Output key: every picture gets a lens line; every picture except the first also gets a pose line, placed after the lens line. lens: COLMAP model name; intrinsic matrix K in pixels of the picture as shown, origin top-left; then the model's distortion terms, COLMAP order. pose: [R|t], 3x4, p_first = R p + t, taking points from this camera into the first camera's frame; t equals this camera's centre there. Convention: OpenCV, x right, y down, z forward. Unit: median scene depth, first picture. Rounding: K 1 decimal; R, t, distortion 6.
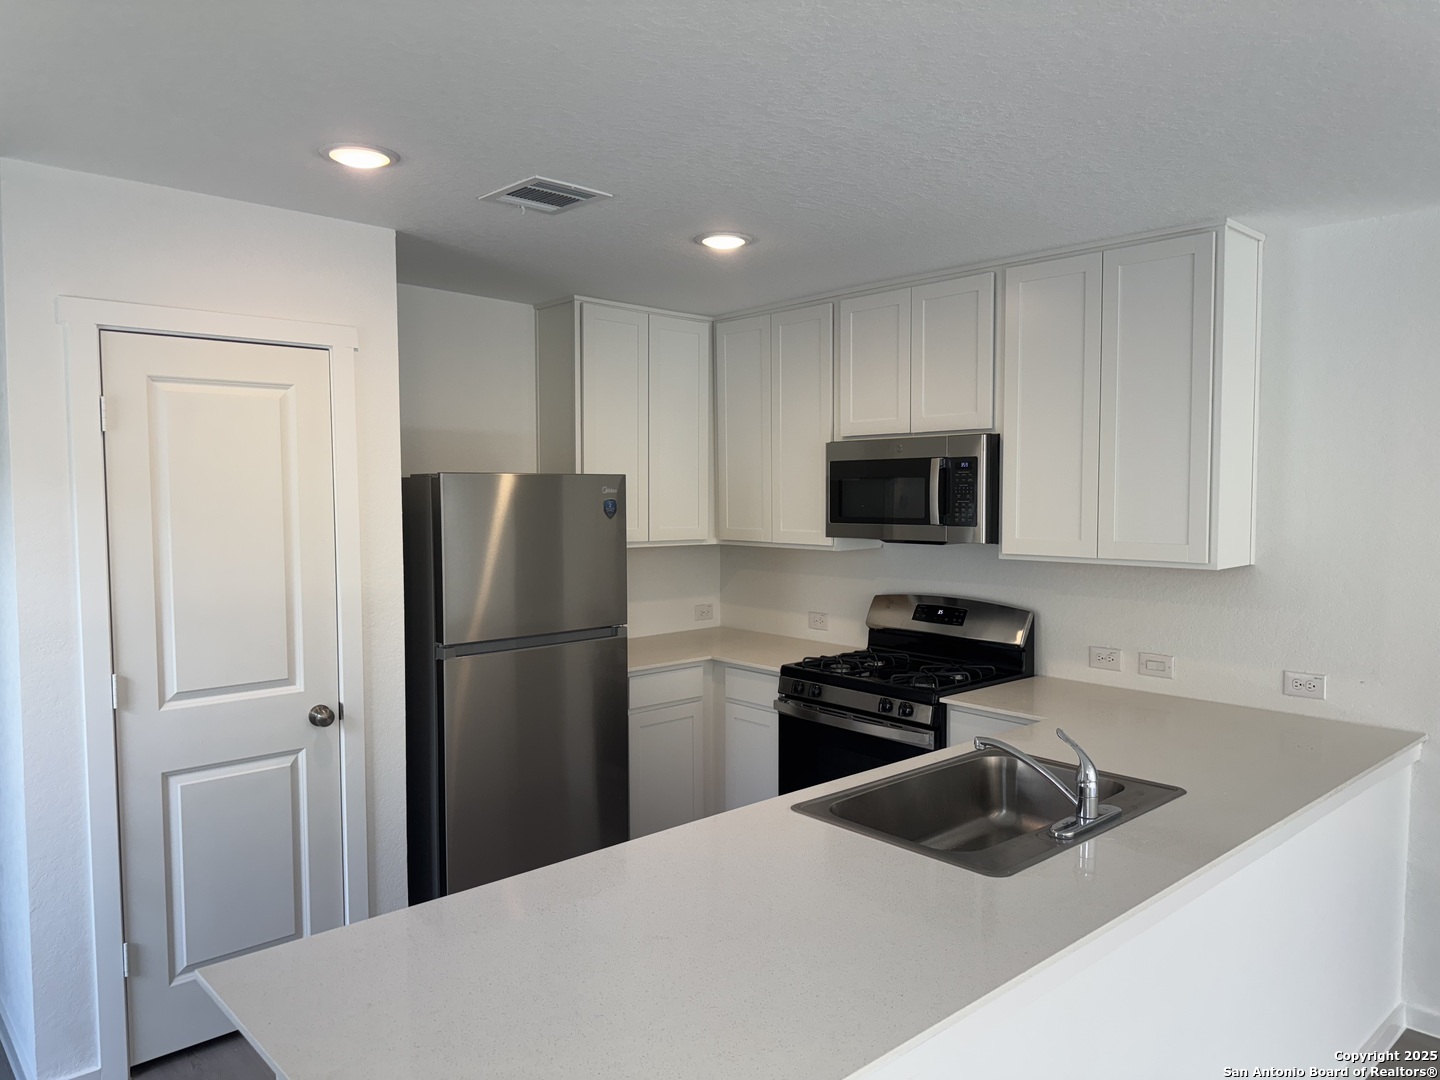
lens RADIAL K [[1025.3, 0, 711.7], [0, 1025.3, 547.8], [0, 0, 1]] dist [0.040014, -0.007132]
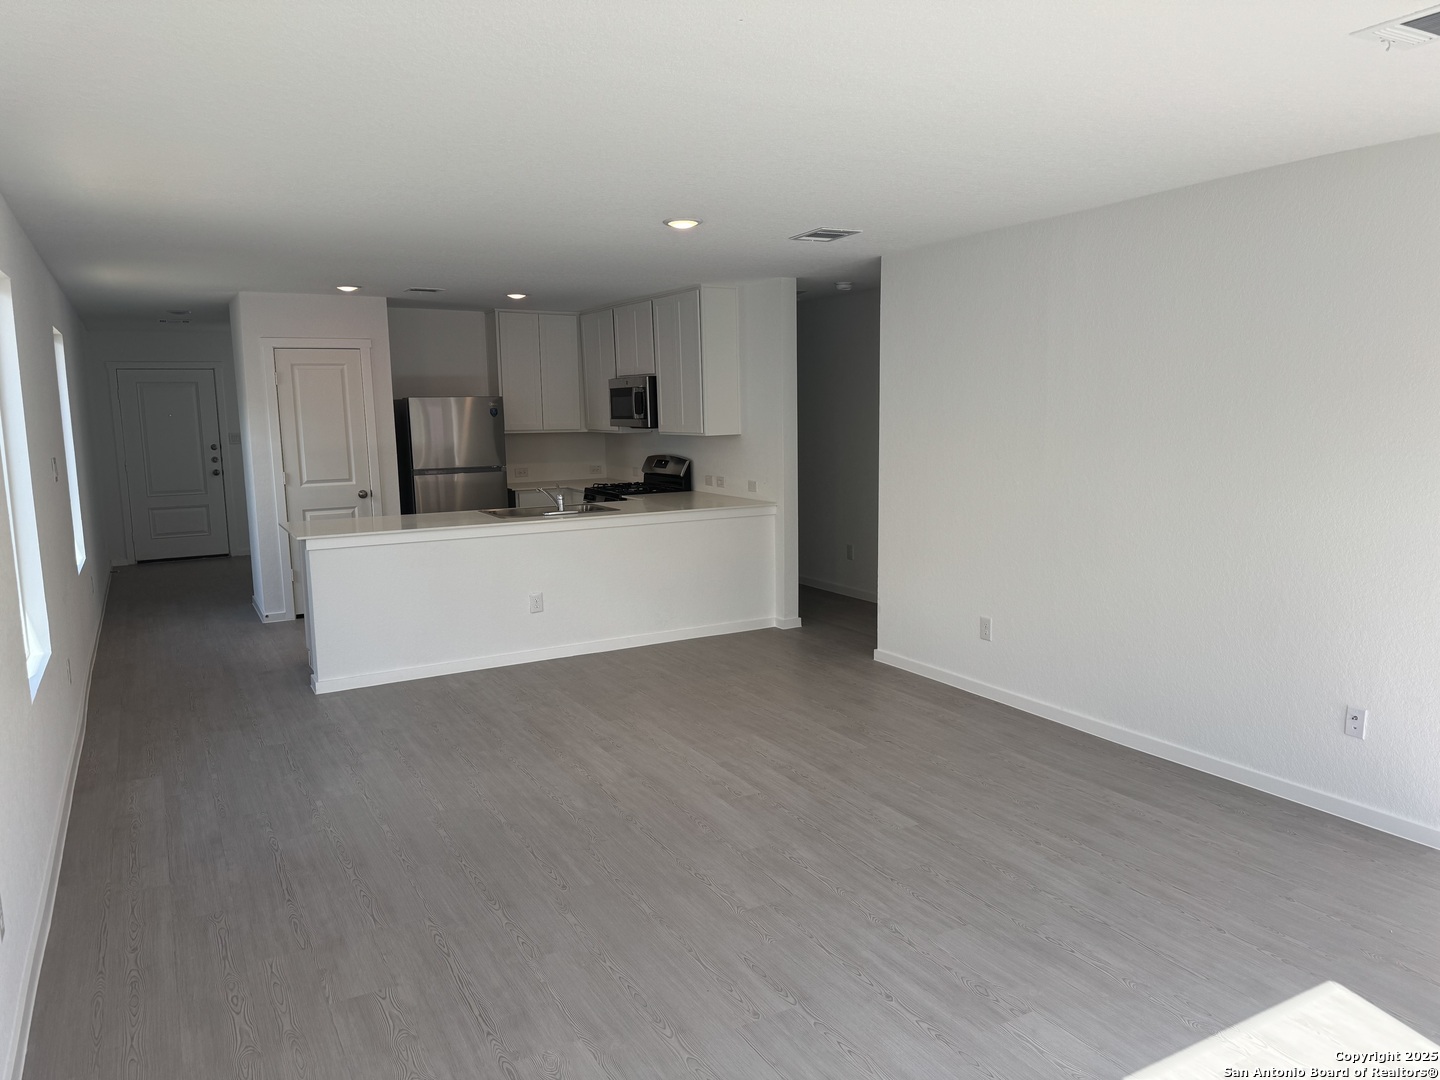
lens RADIAL K [[1025.3, 0, 726.7], [0, 1025.3, 533.8], [0, 0, 1]] dist [0.040014, -0.007132]
pose [[0.977806, 0.016820, -0.208836, 0.993619], [-0.002006, 0.997478, 0.070946, 0.075851], [0.209503, -0.068952, 0.975374, -1.246796]]
